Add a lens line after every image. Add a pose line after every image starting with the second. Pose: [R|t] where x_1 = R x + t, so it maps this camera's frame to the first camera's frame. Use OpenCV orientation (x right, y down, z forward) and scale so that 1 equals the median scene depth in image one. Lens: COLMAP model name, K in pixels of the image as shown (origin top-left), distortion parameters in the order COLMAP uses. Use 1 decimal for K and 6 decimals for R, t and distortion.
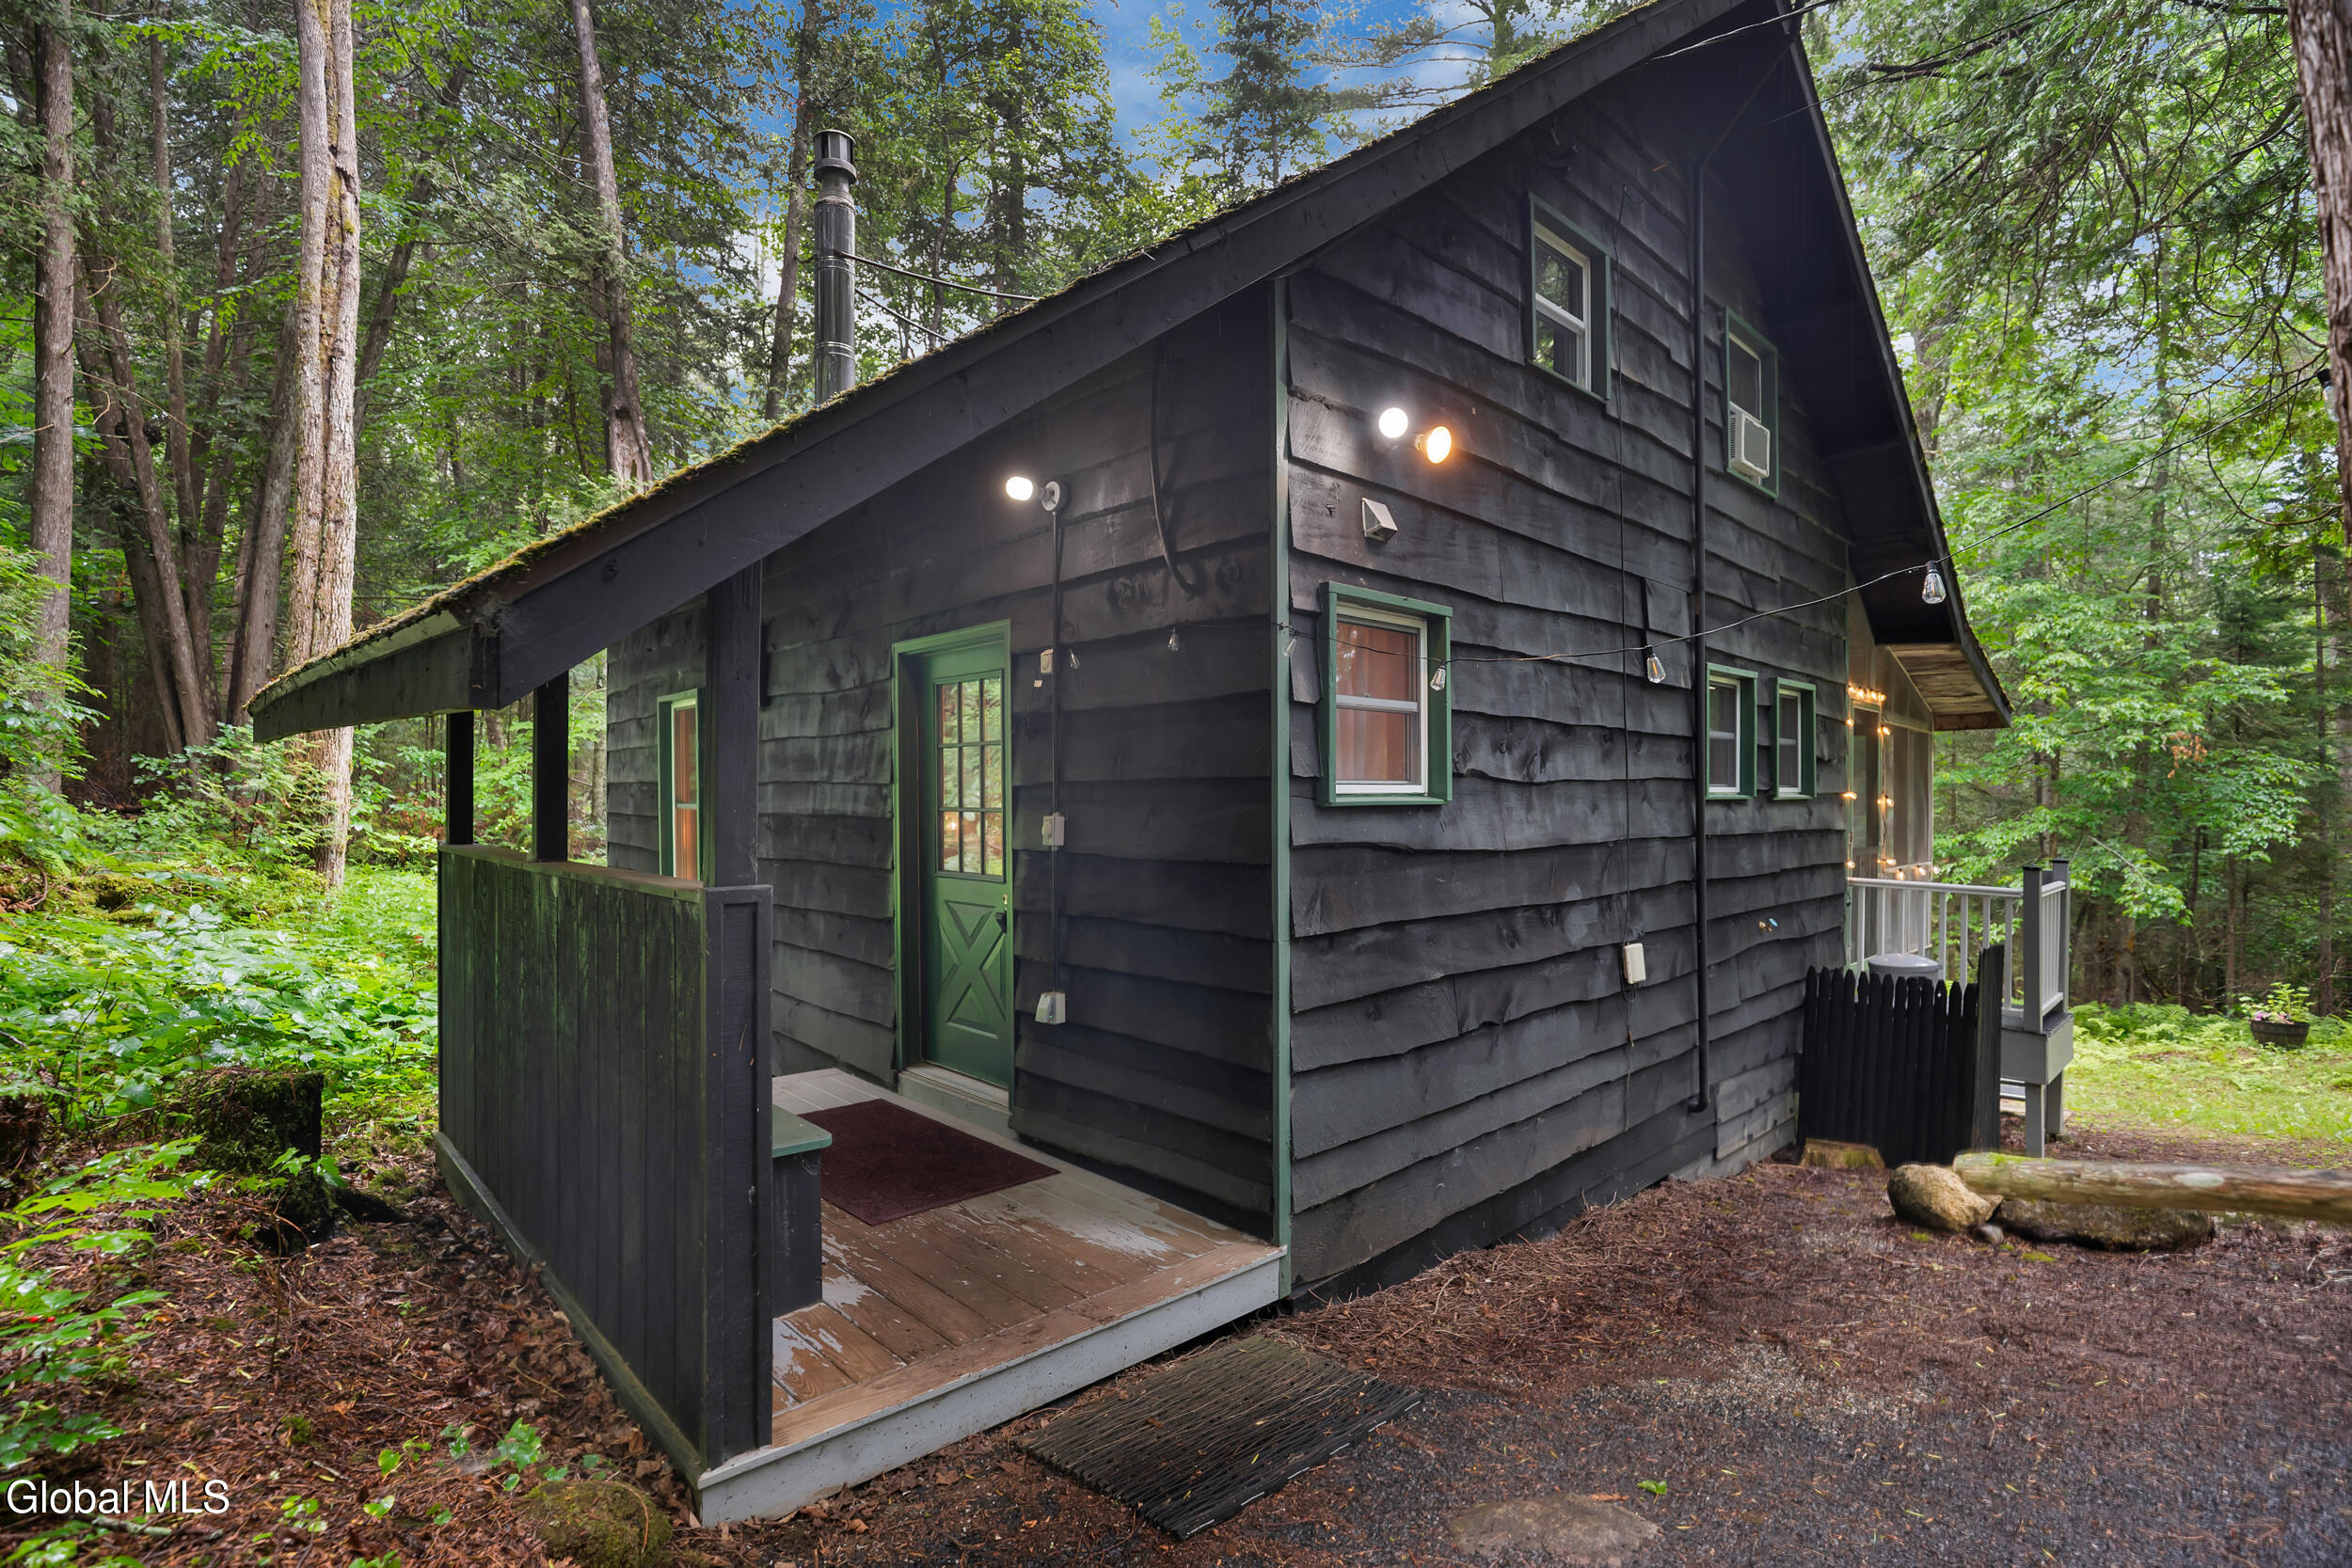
lens RADIAL K [[1102.3, 0, 1185.4], [0, 1102.3, 794.9], [0, 0, 1]] dist [-0.036958, 0.006650]
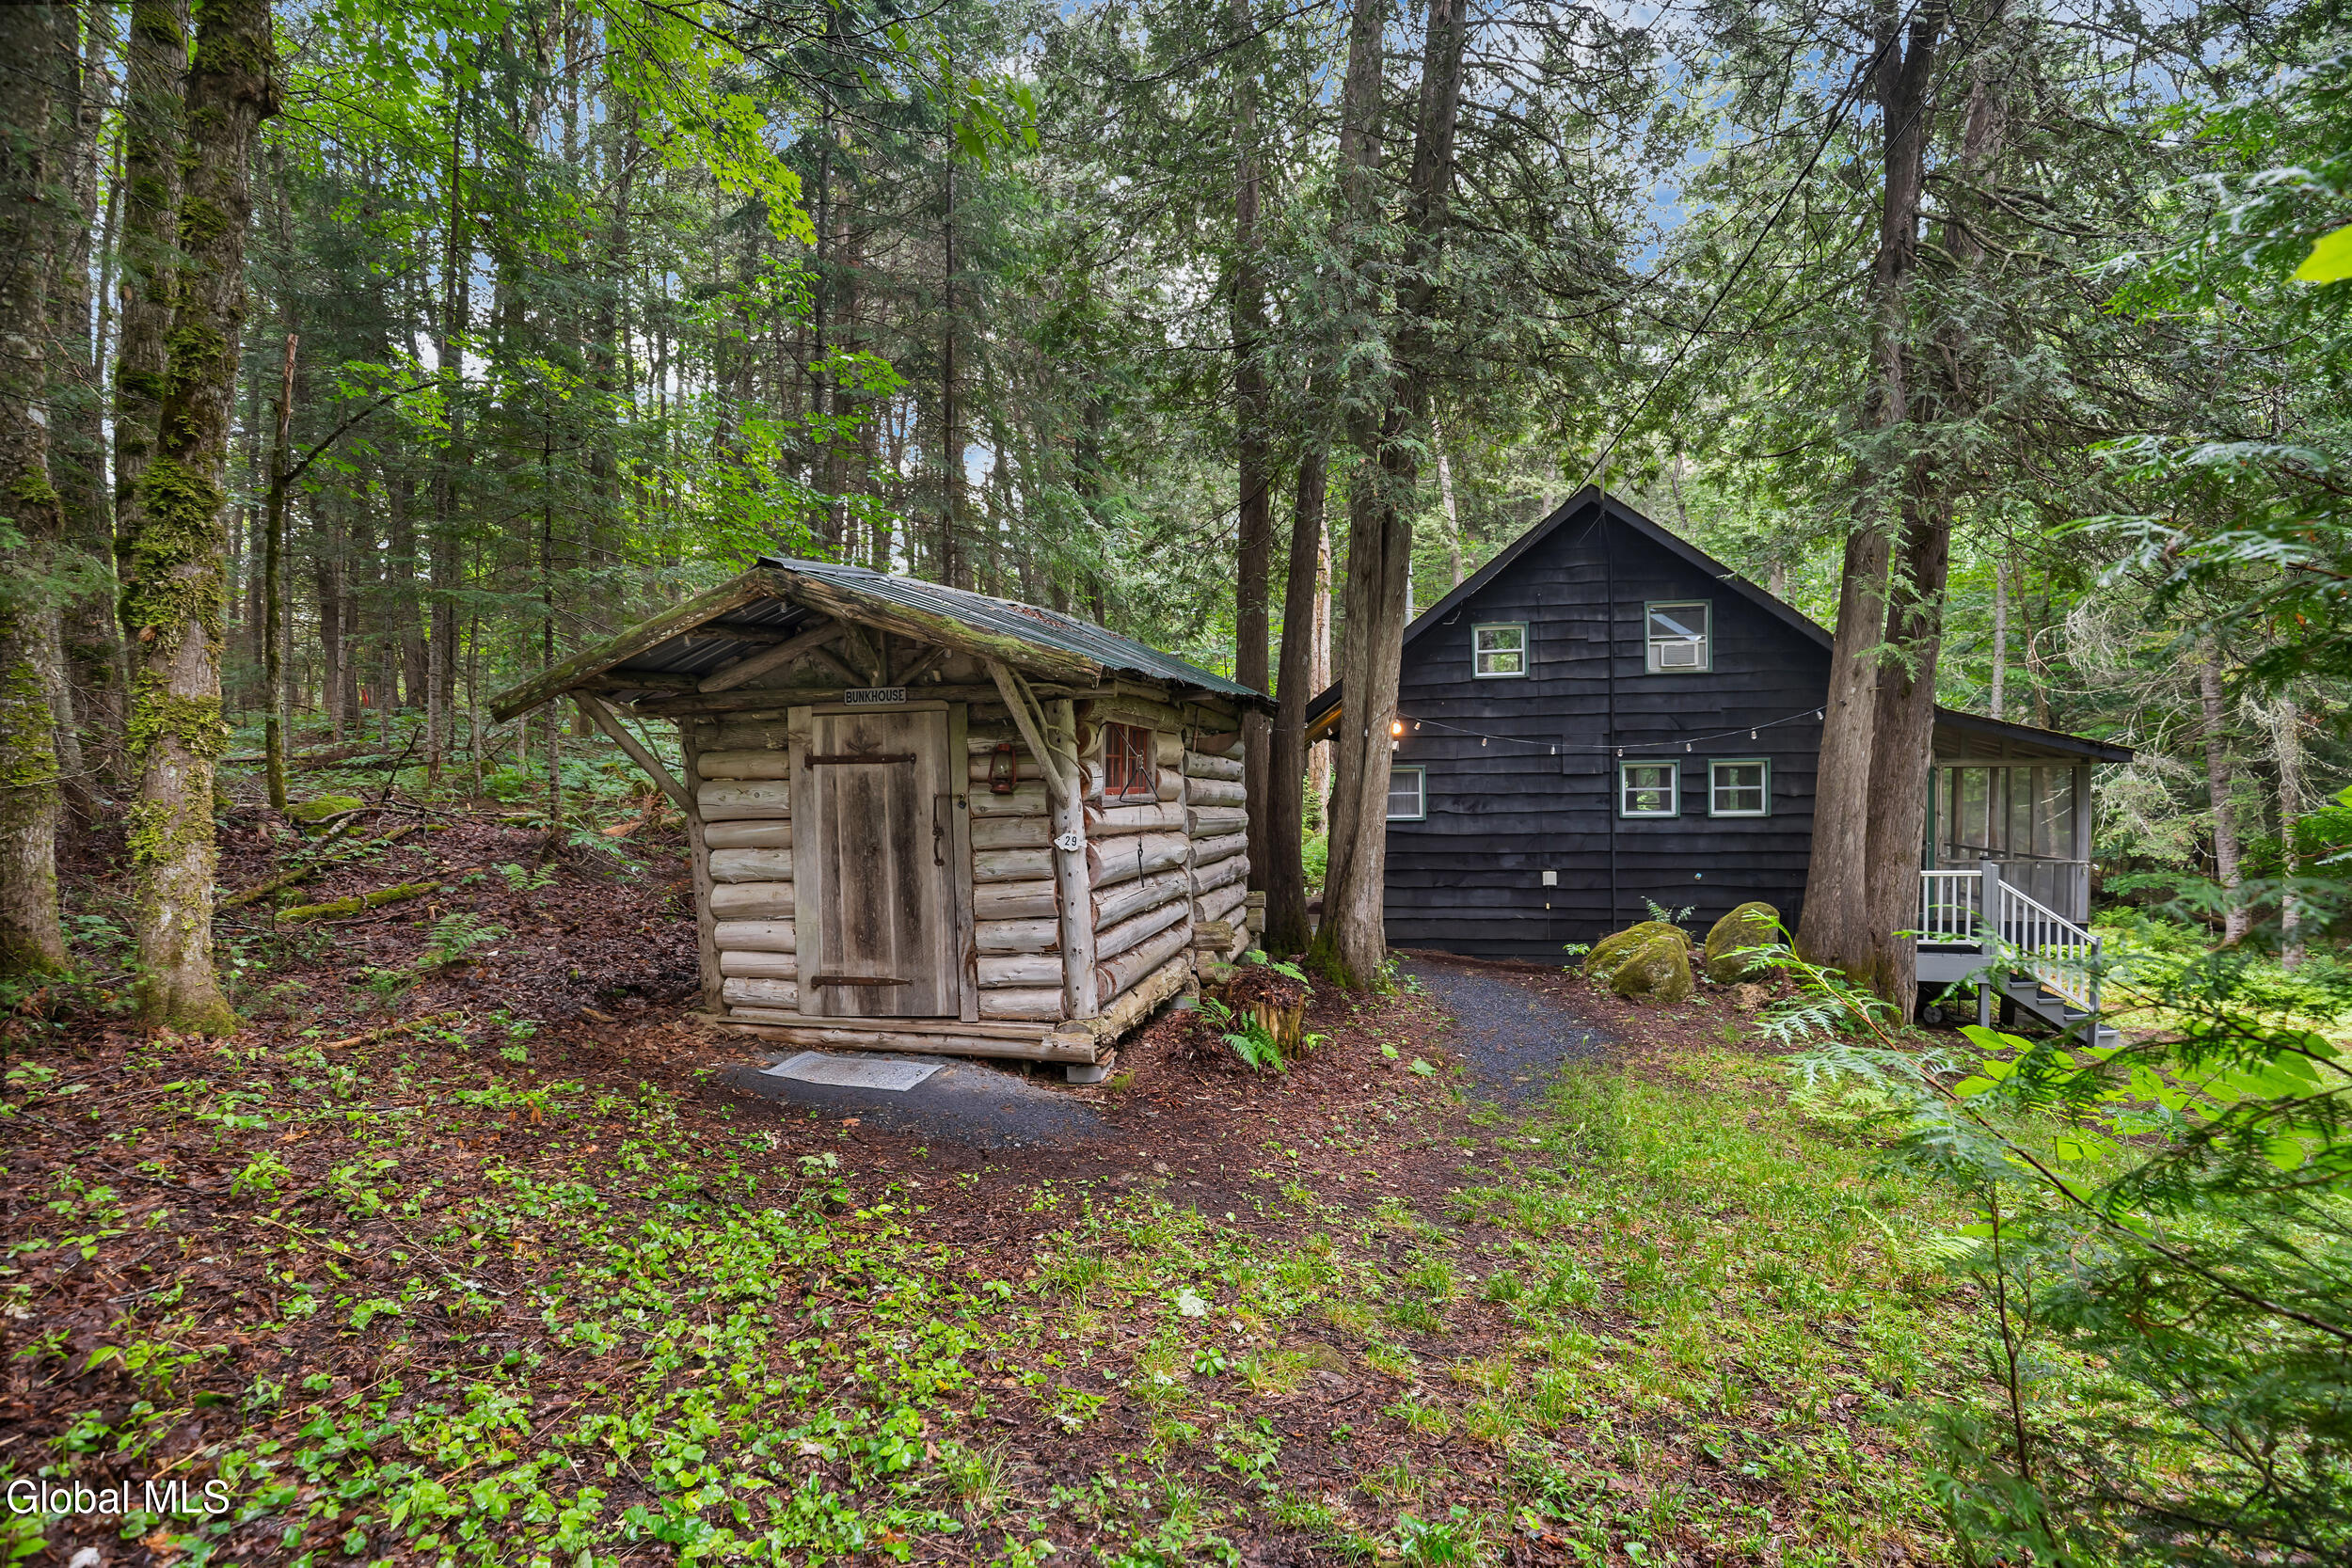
lens RADIAL K [[1102.3, 0, 1174.2], [0, 1102.3, 789.9], [0, 0, 1]] dist [-0.036958, 0.006650]
pose [[0.548845, -0.002609, -0.835920, 1.406615], [0.002676, 0.999995, -0.001364, -0.043791], [0.835920, -0.001488, 0.548850, -0.826574]]
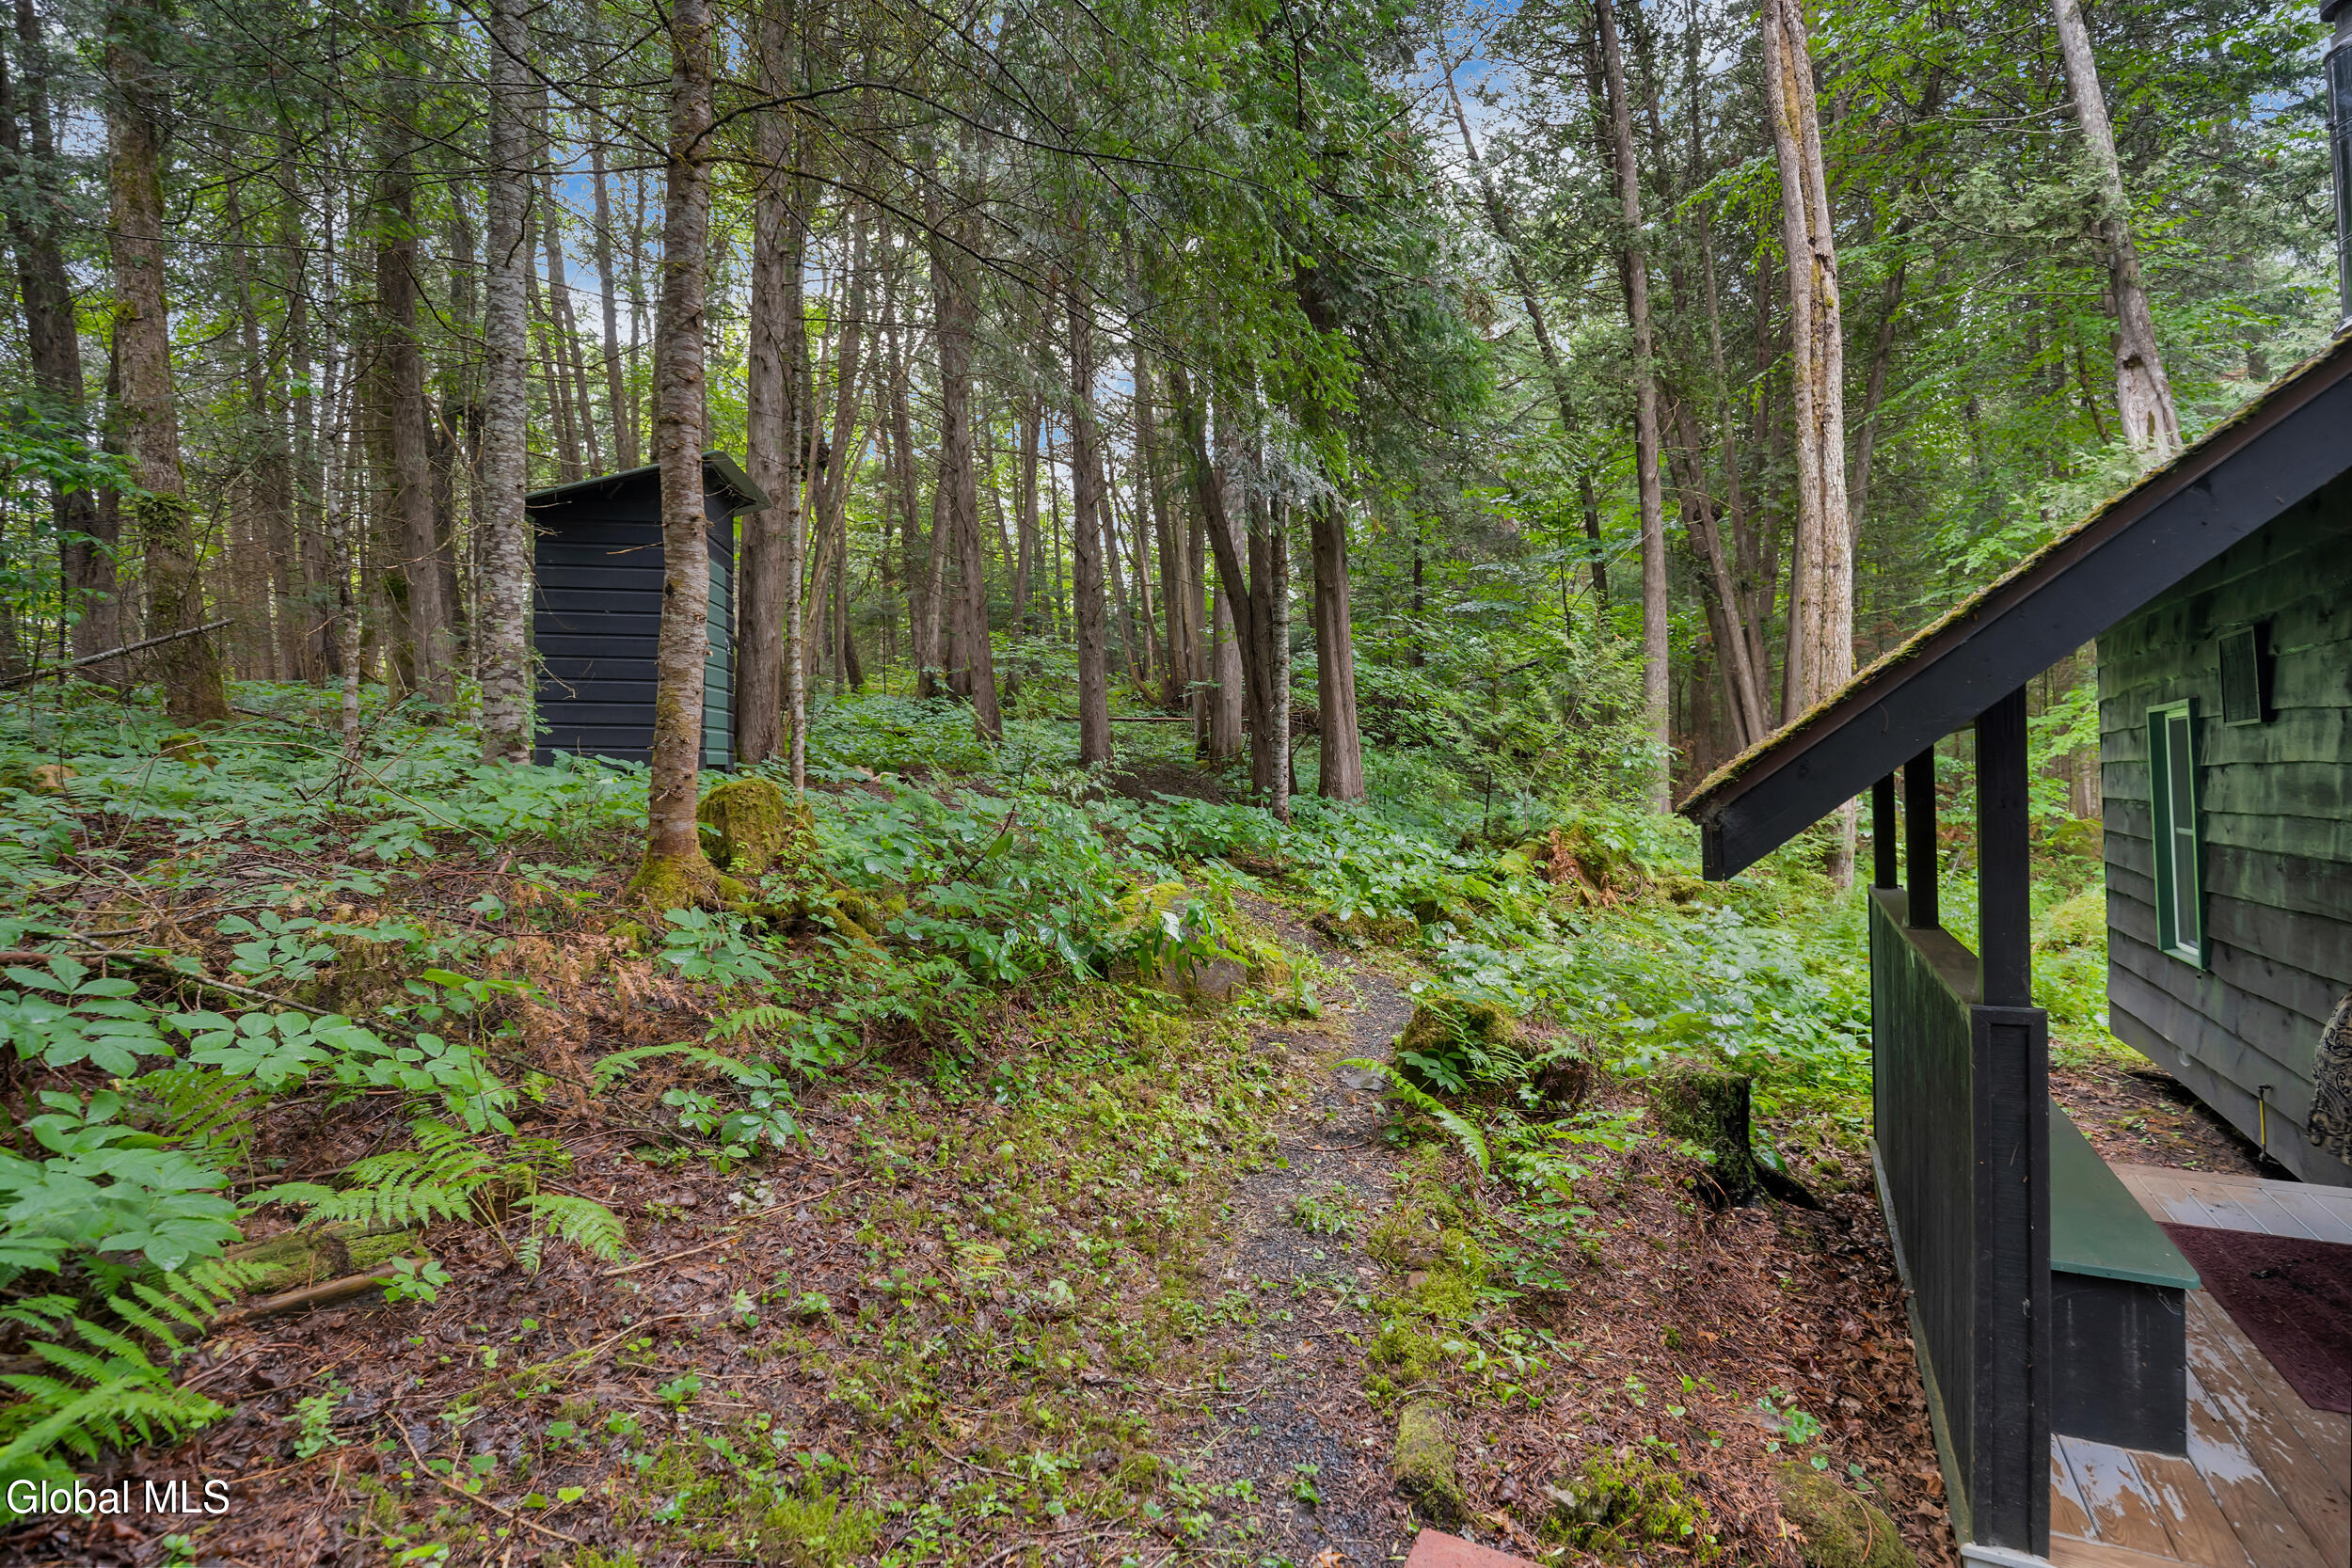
lens RADIAL K [[1102.3, 0, 1176.2], [0, 1102.3, 785.0], [0, 0, 1]] dist [-0.036958, 0.006650]
pose [[0.298204, -0.016287, -0.954363, 0.121274], [0.038936, 0.999230, -0.004887, -0.055063], [0.953708, -0.035702, 0.298609, -0.019101]]
